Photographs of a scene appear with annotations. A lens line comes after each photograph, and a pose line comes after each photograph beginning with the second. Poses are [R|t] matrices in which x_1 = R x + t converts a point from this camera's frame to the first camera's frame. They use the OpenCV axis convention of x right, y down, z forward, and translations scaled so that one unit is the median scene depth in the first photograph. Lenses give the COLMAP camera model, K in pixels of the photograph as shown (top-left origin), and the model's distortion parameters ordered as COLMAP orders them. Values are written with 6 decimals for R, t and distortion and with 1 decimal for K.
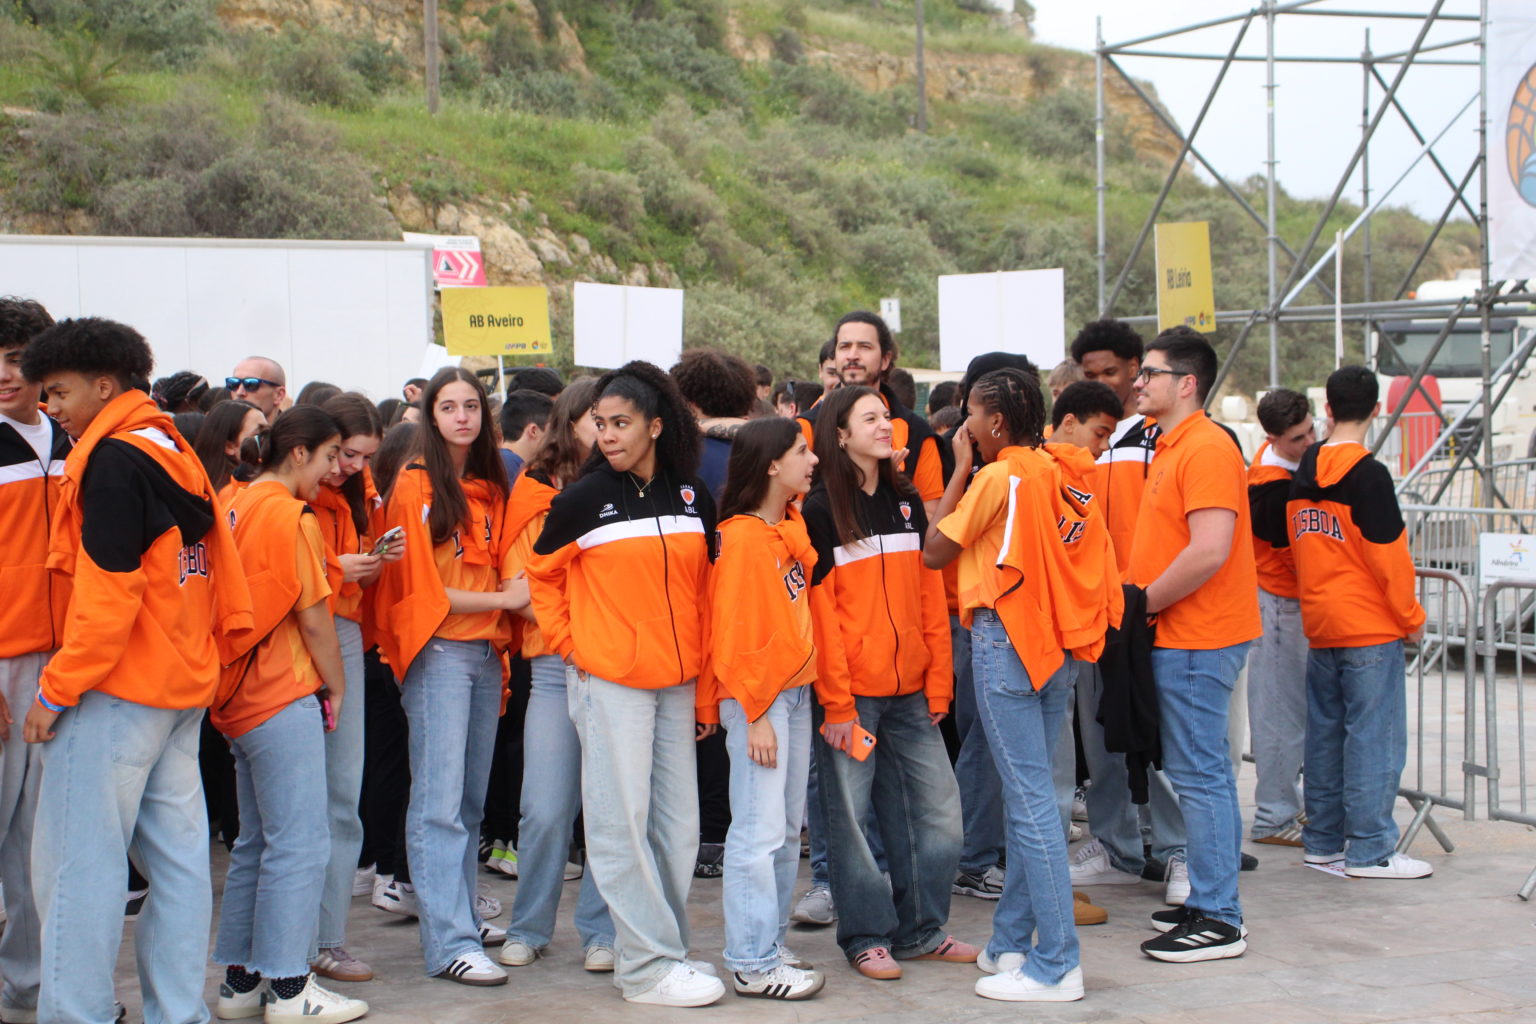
lens RADIAL K [[2430.5, 0, 767.4], [0, 2430.5, 513.1], [0, 0, 1]] dist [0.099414, 0.000000]
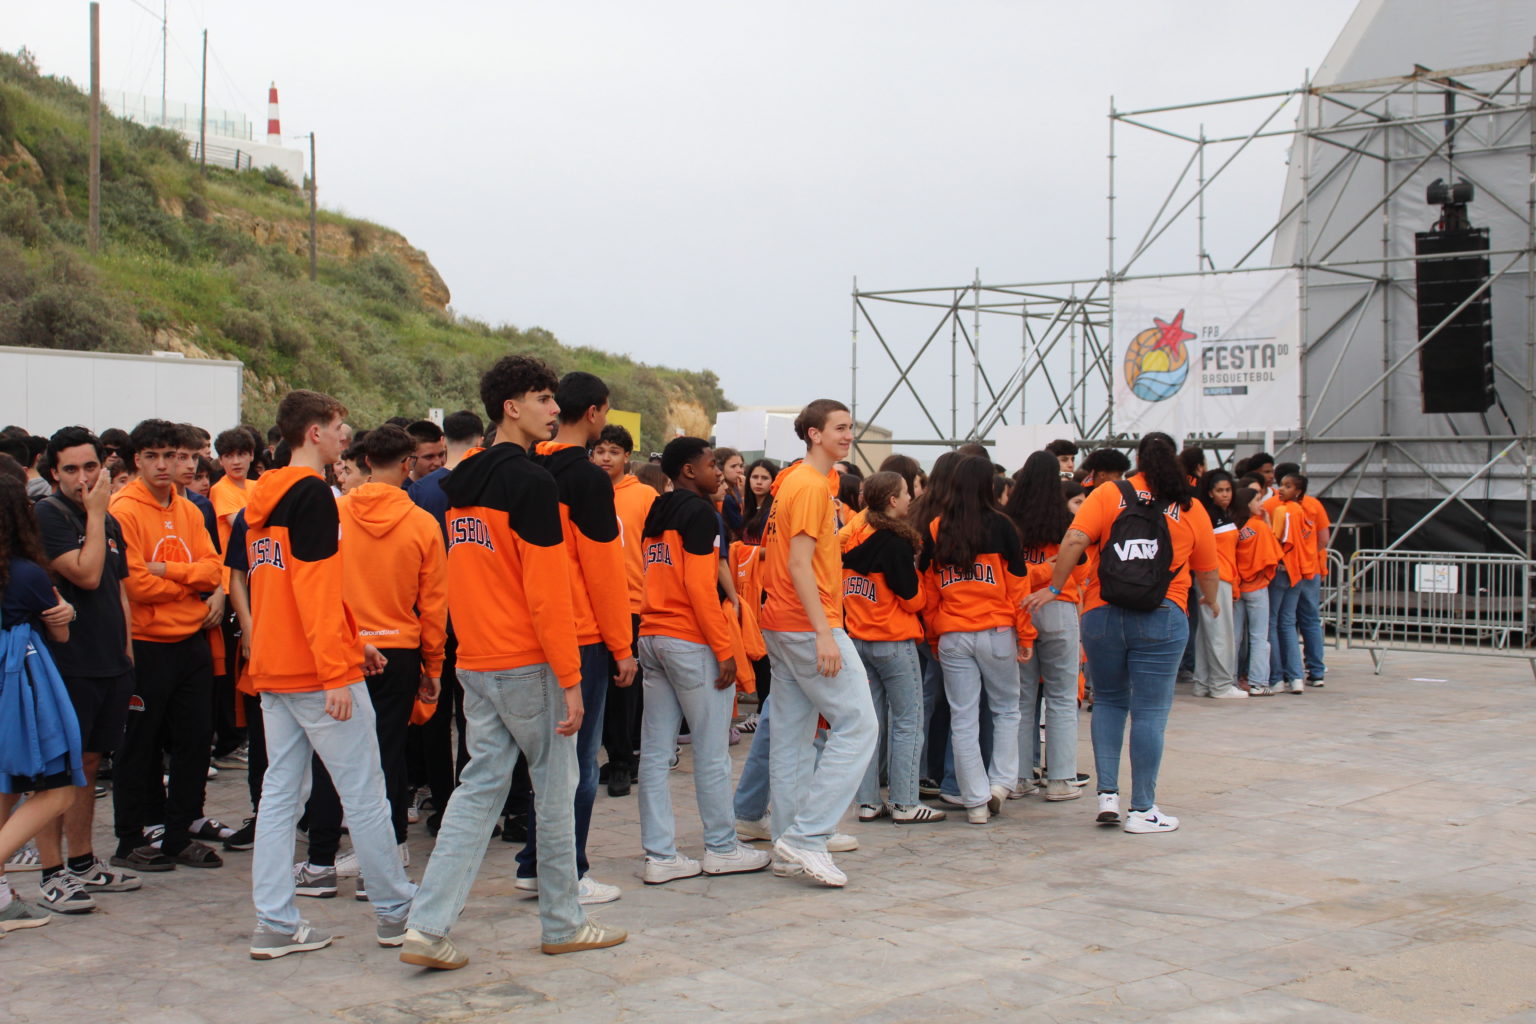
lens RADIAL K [[2018.5, 0, 768.6], [0, 2018.5, 513.8], [0, 0, 1]] dist [-0.006022, 0.000000]
pose [[0.891835, 0.020556, 0.451893, -0.235513], [-0.005802, 0.999405, -0.034011, 0.011102], [-0.452323, 0.027711, 0.891423, -0.125513]]
